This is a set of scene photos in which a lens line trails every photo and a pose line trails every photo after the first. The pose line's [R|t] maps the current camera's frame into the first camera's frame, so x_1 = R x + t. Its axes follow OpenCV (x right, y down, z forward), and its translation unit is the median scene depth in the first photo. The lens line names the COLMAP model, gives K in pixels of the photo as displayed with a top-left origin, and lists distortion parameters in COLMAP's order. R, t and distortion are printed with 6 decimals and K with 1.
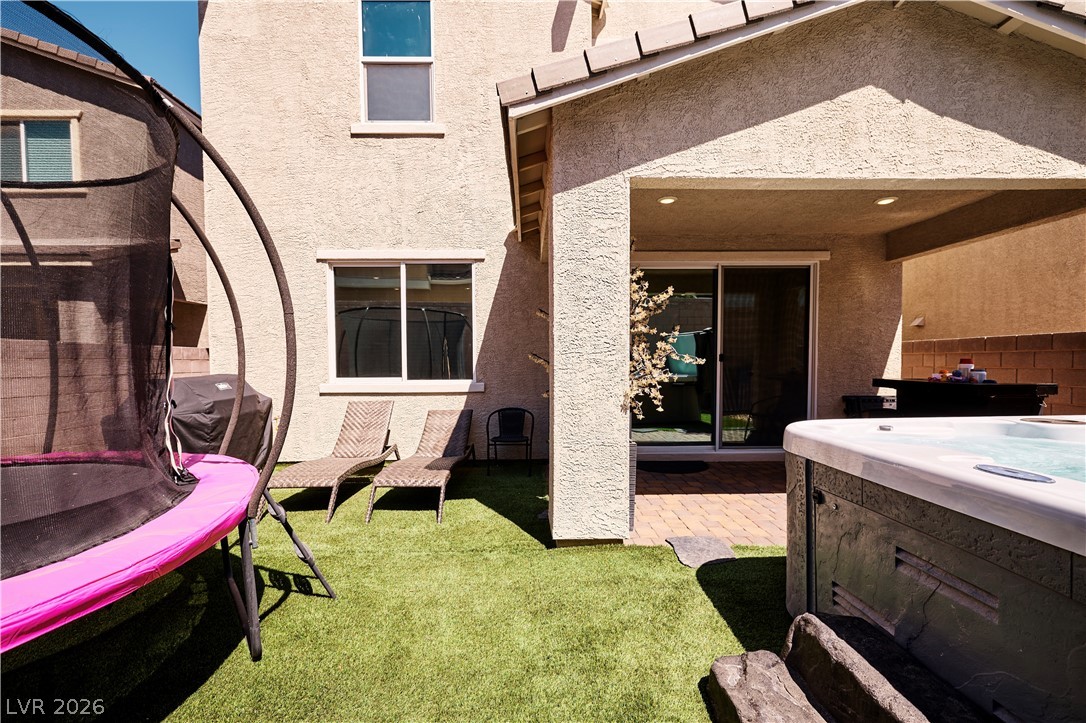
lens RADIAL K [[481.8, 0, 526.5], [0, 481.8, 356.3], [0, 0, 1]] dist [-0.001269, -0.000108]
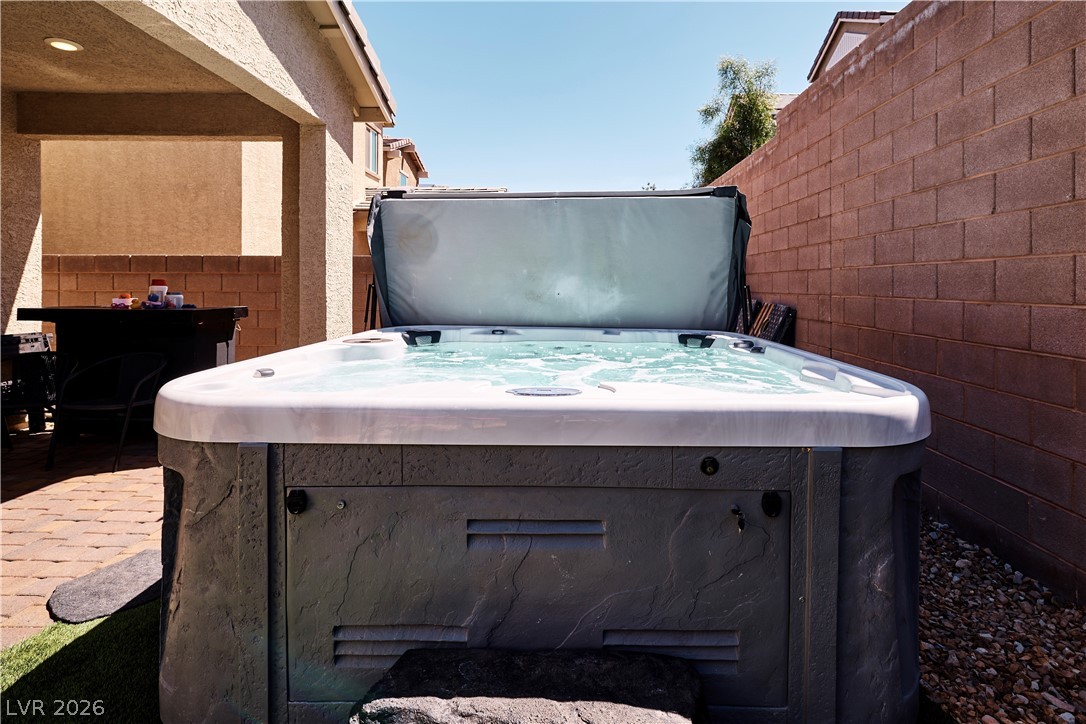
lens RADIAL K [[559.4, 0, 544.5], [0, 559.4, 283.4], [0, 0, 1]] dist [0.001346, 0.000094]
pose [[-0.007159, 0.011474, 0.999909, -0.040818], [-0.015585, 0.999811, -0.011585, 0.011175], [-0.999853, -0.015667, -0.006979, 0.311821]]
